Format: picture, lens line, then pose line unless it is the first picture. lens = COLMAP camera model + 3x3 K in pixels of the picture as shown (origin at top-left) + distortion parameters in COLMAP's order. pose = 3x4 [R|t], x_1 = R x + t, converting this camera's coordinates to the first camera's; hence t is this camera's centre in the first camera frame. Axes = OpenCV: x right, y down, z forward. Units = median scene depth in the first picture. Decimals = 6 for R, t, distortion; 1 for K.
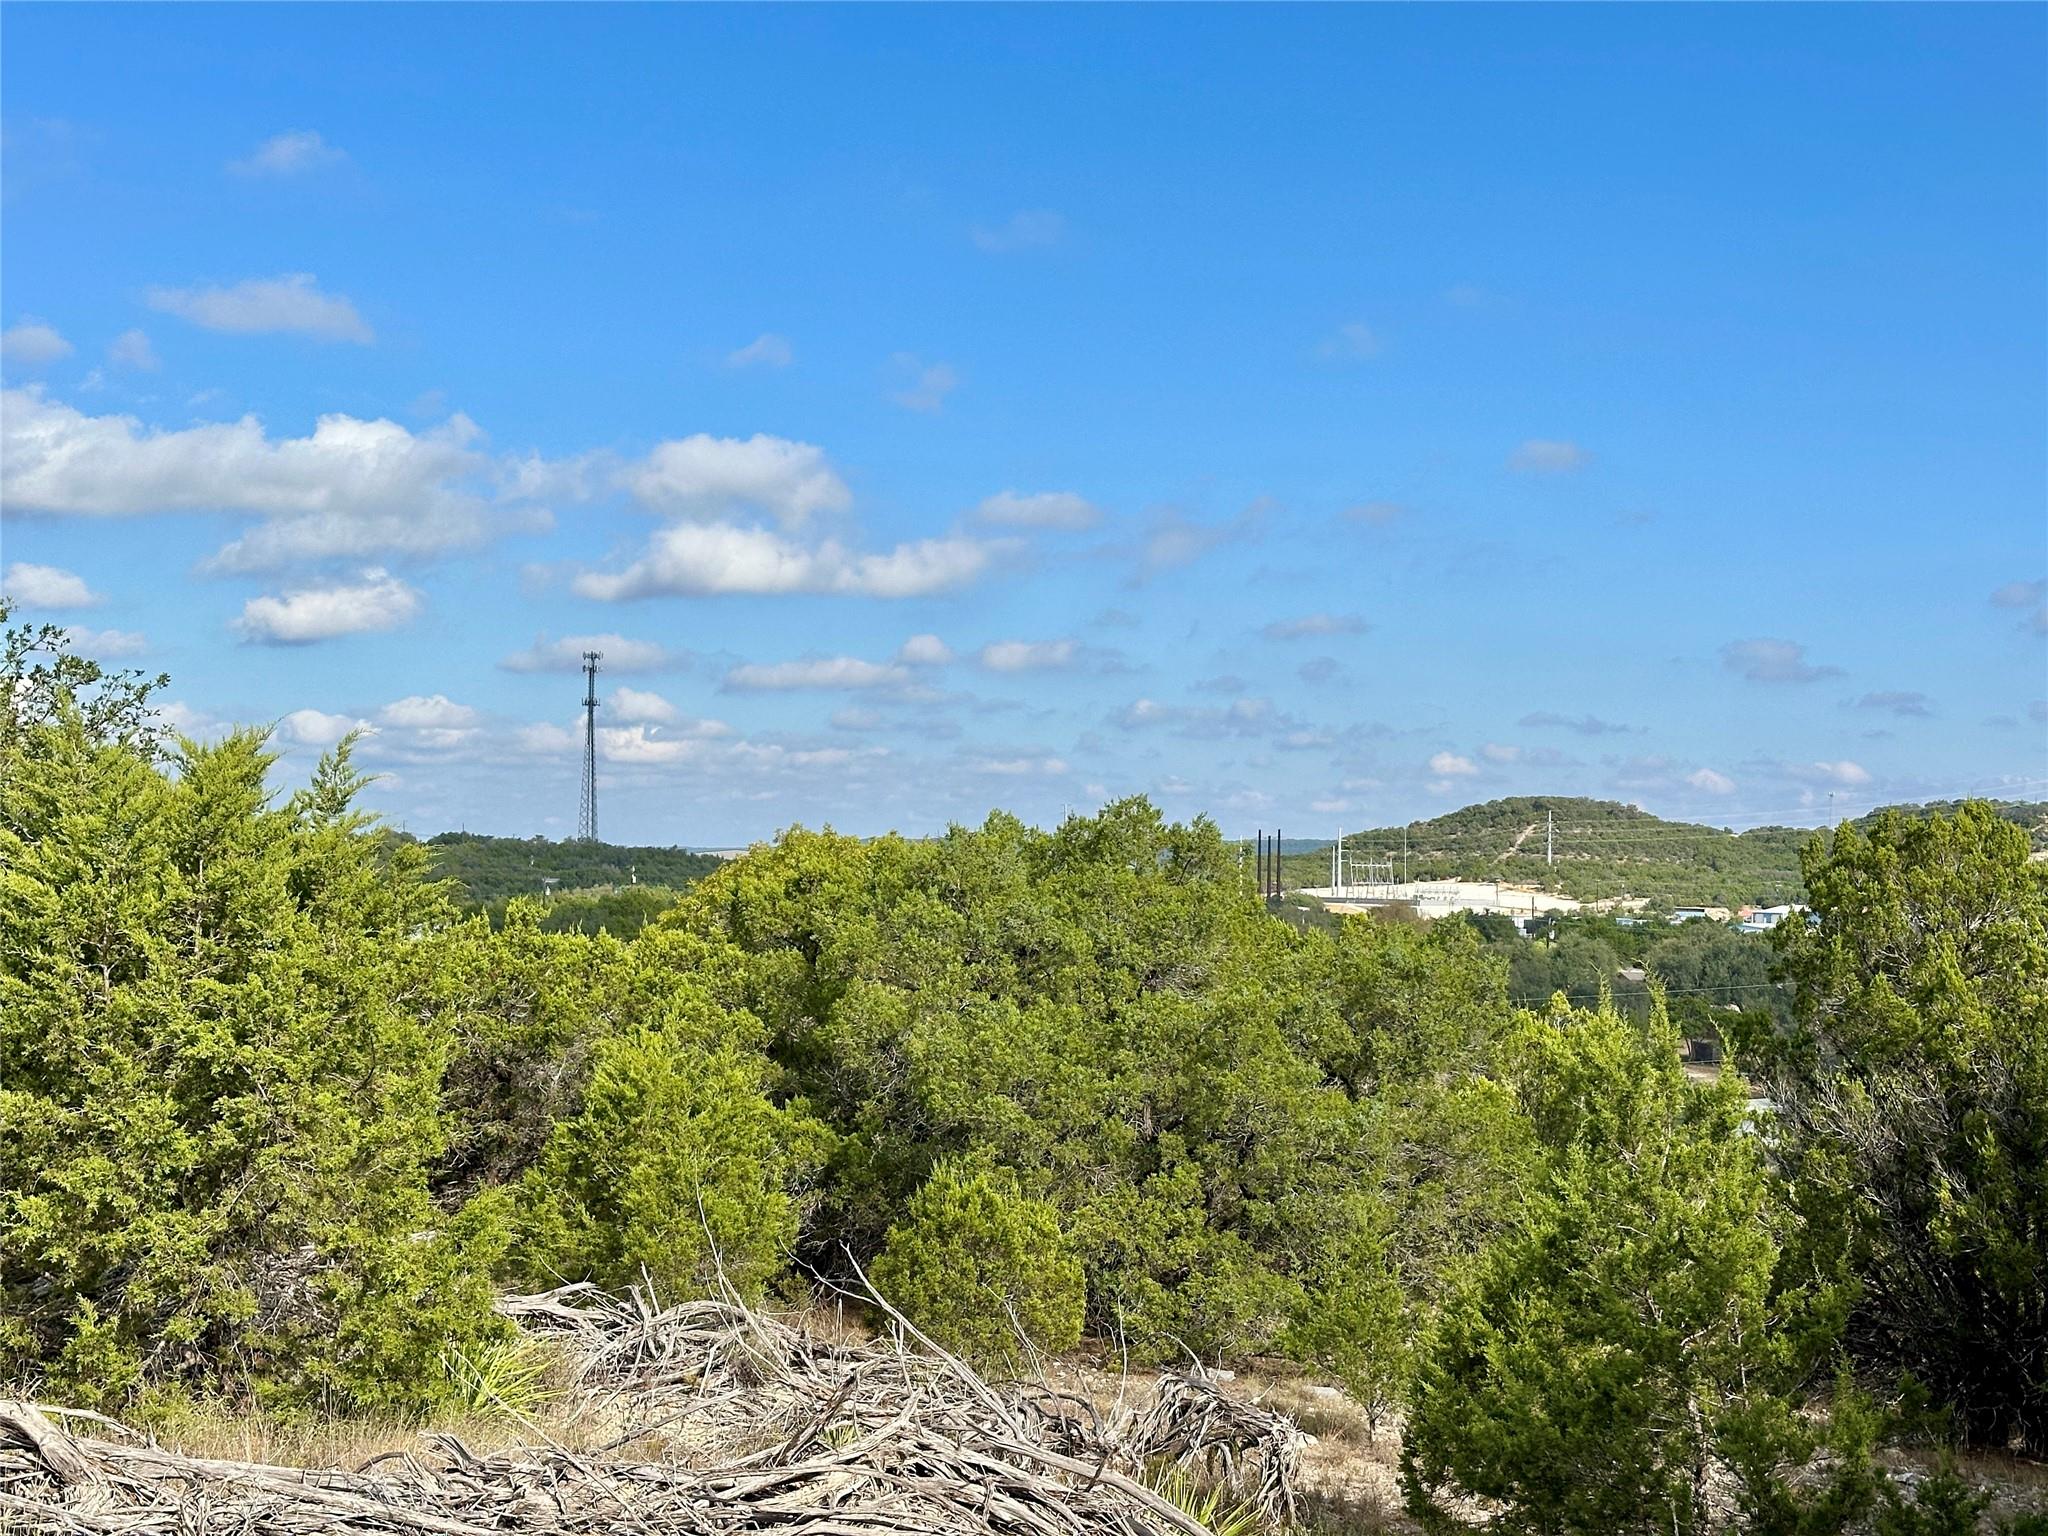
lens RADIAL K [[2806.2, 0, 1039.8], [0, 2806.2, 779.4], [0, 0, 1]] dist [0.104173, 0.000000]
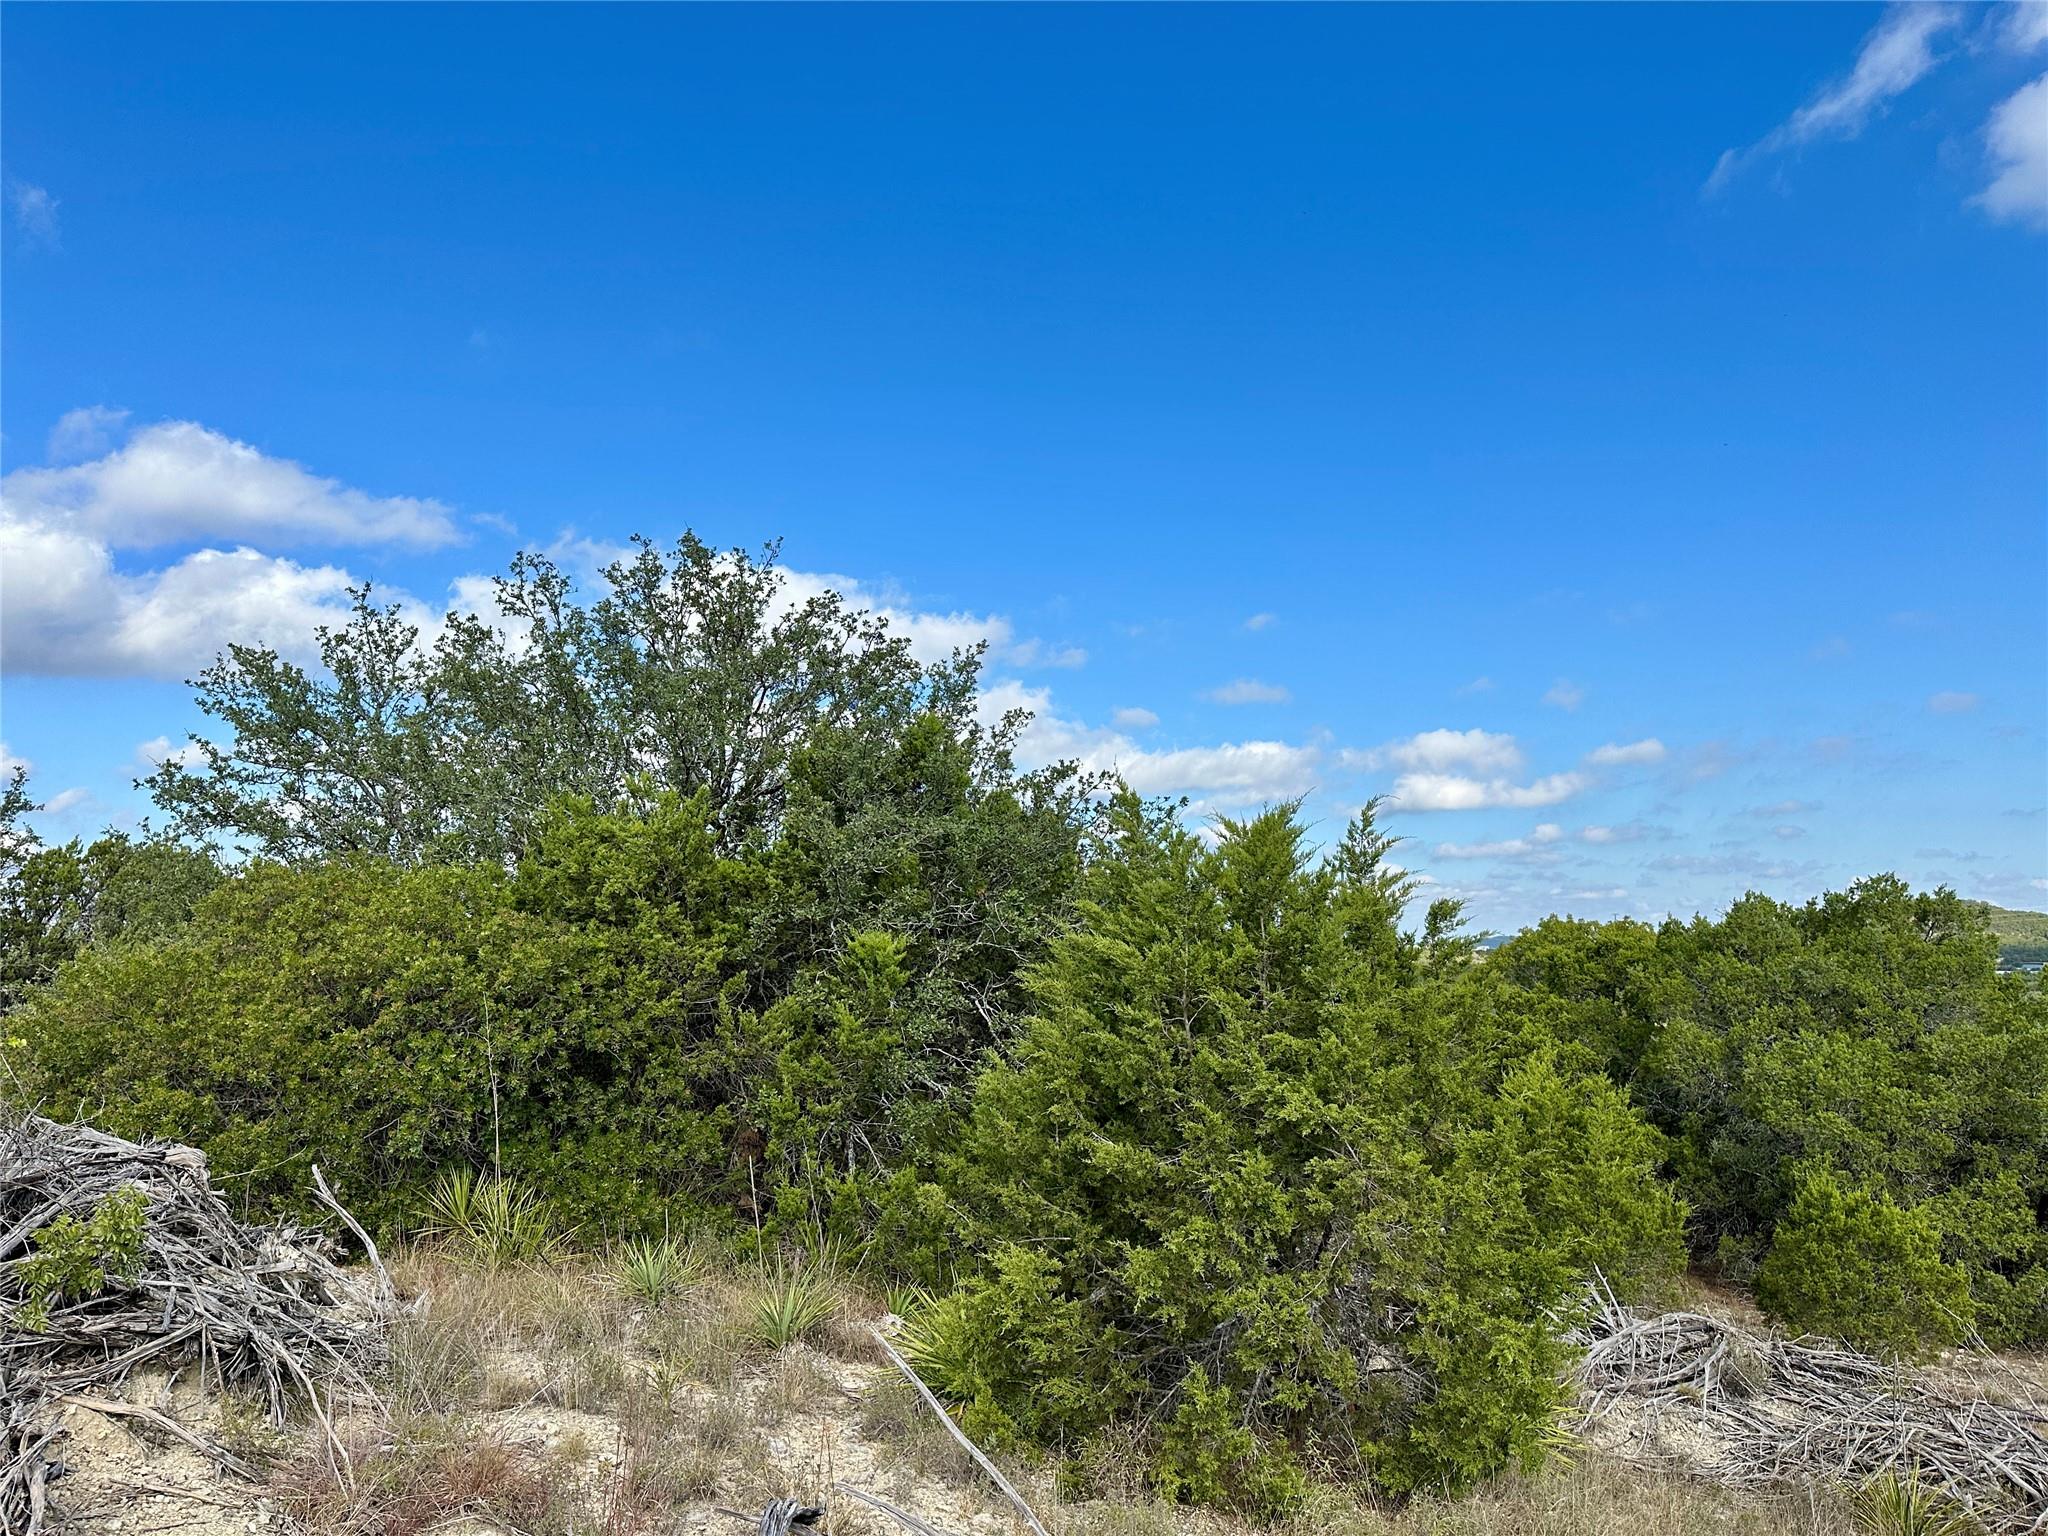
lens RADIAL K [[1399.3, 0, 1013.0], [0, 1399.3, 776.3], [0, 0, 1]] dist [0.052255, -0.070177]
pose [[0.924756, -0.073480, -0.373399, -0.130027], [0.037415, 0.993983, -0.102942, 0.018643], [0.378716, 0.081225, 0.921942, 0.337479]]
